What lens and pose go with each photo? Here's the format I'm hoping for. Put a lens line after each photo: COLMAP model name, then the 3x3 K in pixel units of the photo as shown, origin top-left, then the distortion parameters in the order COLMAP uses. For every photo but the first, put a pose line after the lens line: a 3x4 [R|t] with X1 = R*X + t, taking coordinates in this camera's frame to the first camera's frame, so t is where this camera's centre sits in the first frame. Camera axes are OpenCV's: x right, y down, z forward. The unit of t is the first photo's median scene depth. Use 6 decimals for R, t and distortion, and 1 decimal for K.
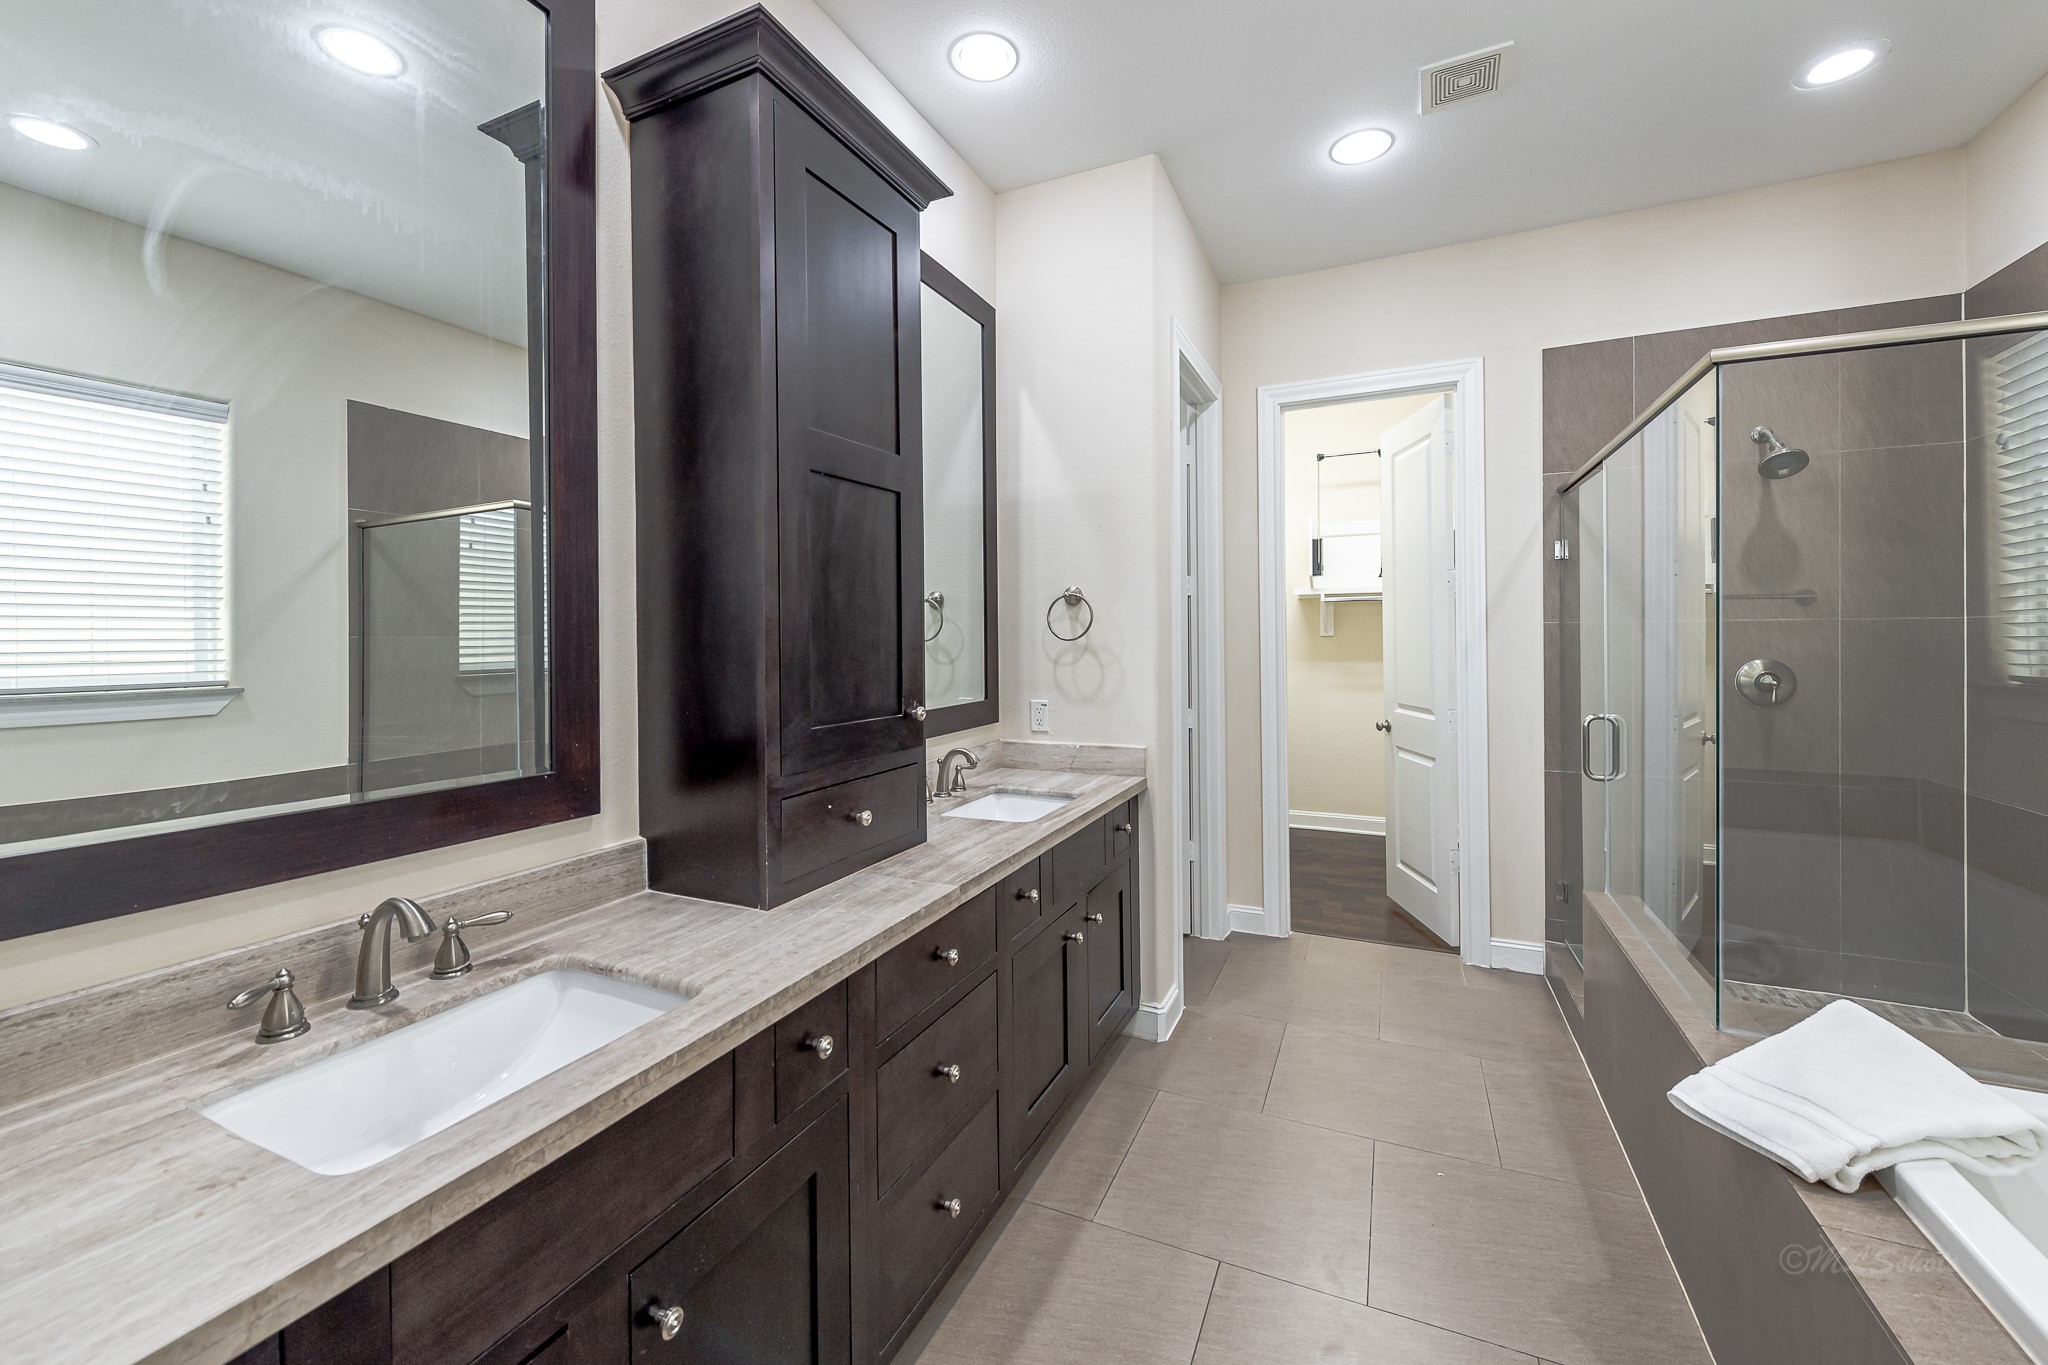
lens RADIAL K [[794.3, 0, 1018.9], [0, 794.3, 632.3], [0, 0, 1]] dist [0.002196, -0.000050]
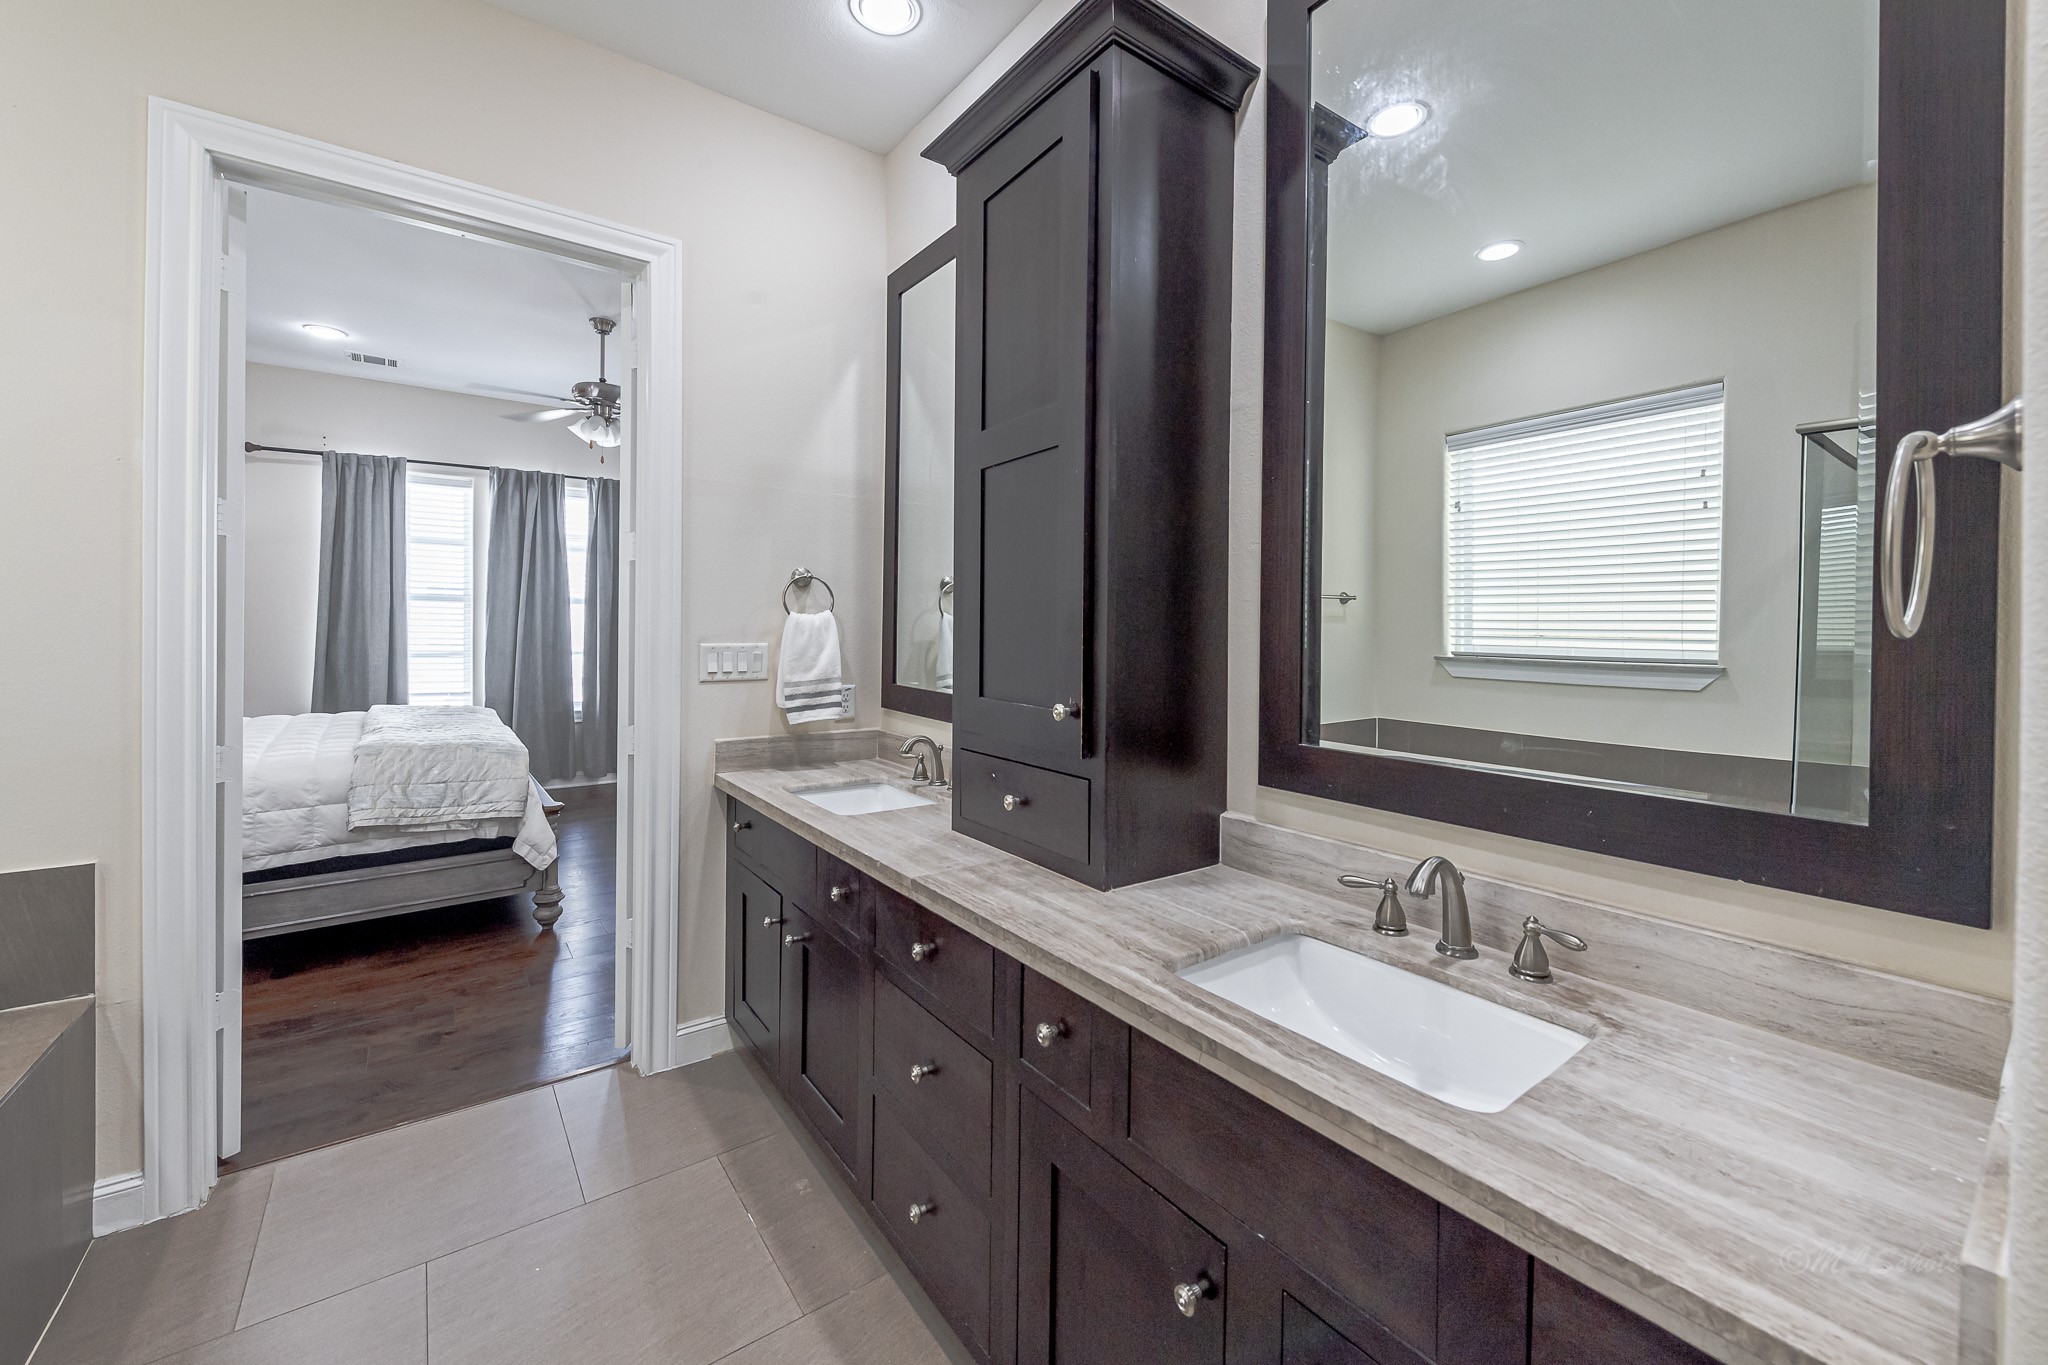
lens RADIAL K [[794.3, 0, 1018.9], [0, 794.3, 632.3], [0, 0, 1]] dist [0.002196, -0.000050]
pose [[-0.463614, 0.022974, -0.885740, 0.345981], [0.006063, 0.999723, 0.022757, -0.002737], [0.886017, 0.005181, -0.463624, 0.762651]]
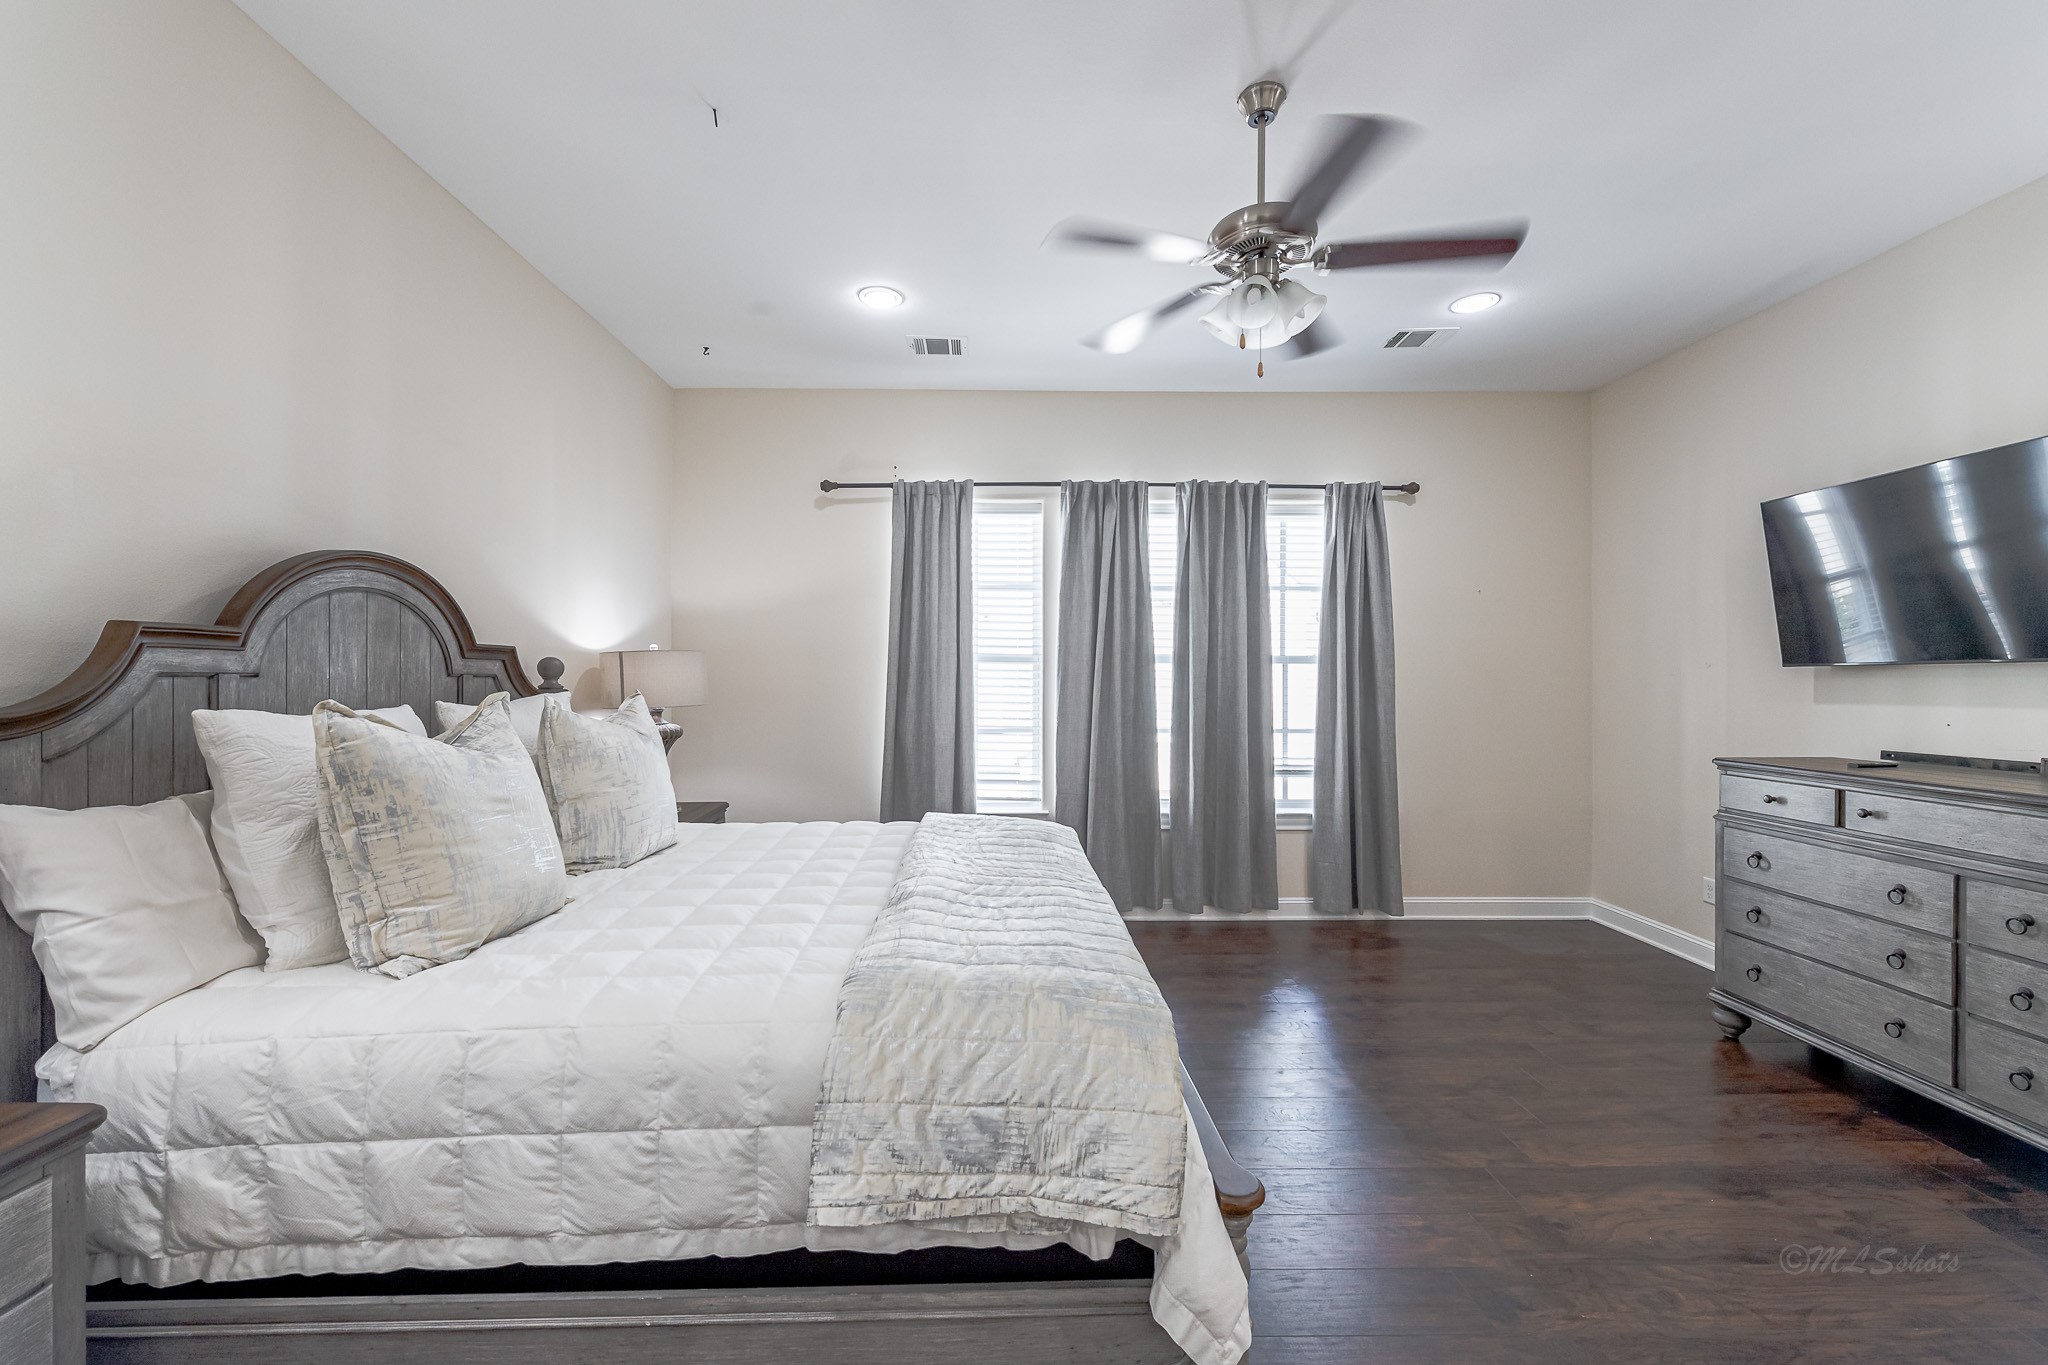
lens RADIAL K [[782.5, 0, 1024.0], [0, 782.5, 682.5], [0, 0, 1]] dist [-0.000094, -0.000136]
pose [[-0.889890, 0.016150, -0.455889, 0.270008], [0.017917, 0.999839, 0.000447, -0.003162], [0.455823, -0.007770, -0.890036, 0.613337]]
